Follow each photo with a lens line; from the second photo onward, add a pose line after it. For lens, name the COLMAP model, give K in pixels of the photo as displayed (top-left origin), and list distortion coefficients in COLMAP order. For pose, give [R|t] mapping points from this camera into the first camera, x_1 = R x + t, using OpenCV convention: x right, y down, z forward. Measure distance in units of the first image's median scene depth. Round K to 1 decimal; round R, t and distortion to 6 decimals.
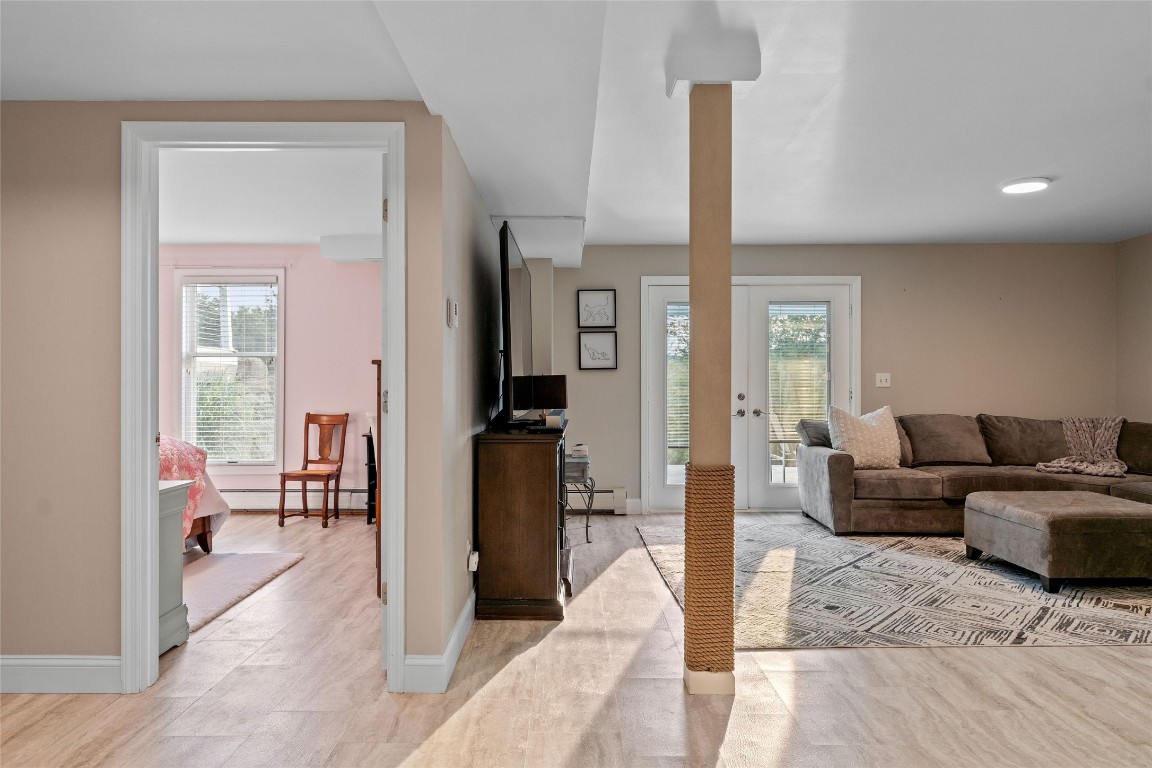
lens RADIAL K [[763.1, 0, 577.6], [0, 763.1, 361.1], [0, 0, 1]] dist [0.023620, 0.000962]
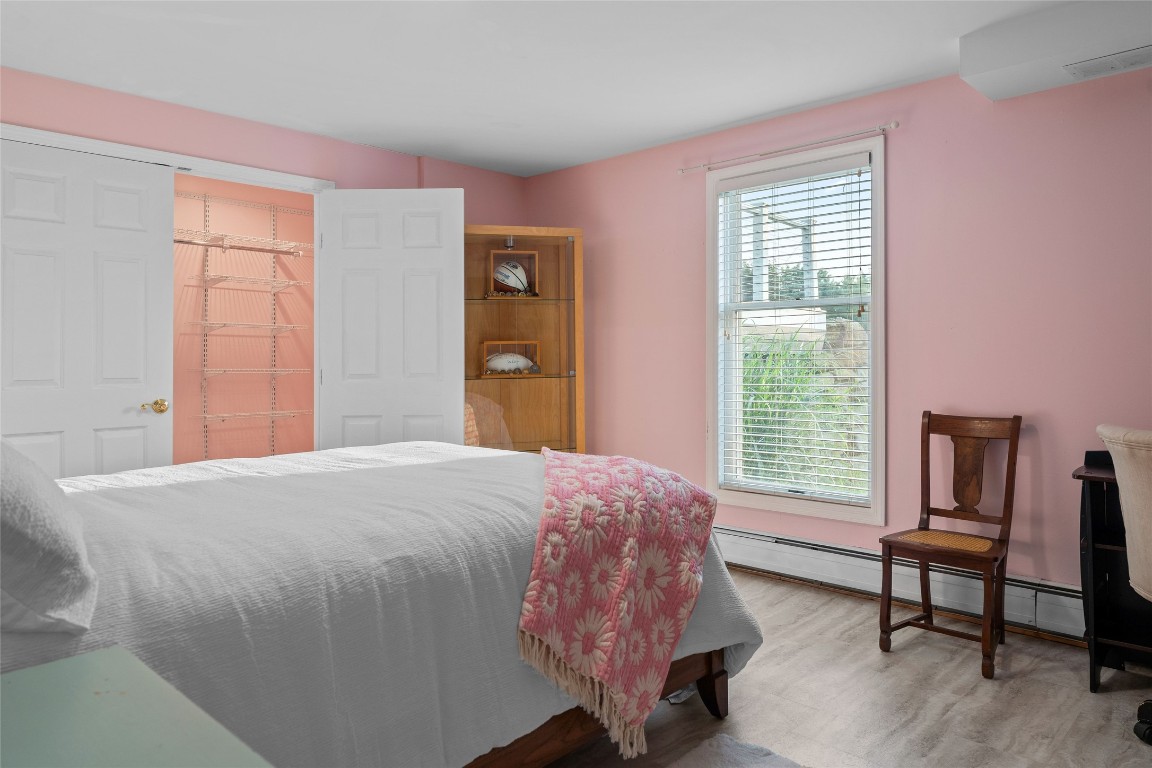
lens RADIAL K [[763.1, 0, 577.6], [0, 763.1, 361.1], [0, 0, 1]] dist [0.023620, 0.000962]
pose [[0.724959, 0.003677, -0.688782, -0.175703], [0.021255, 0.999390, 0.027706, 0.014920], [0.688464, -0.034726, 0.724439, 0.478998]]
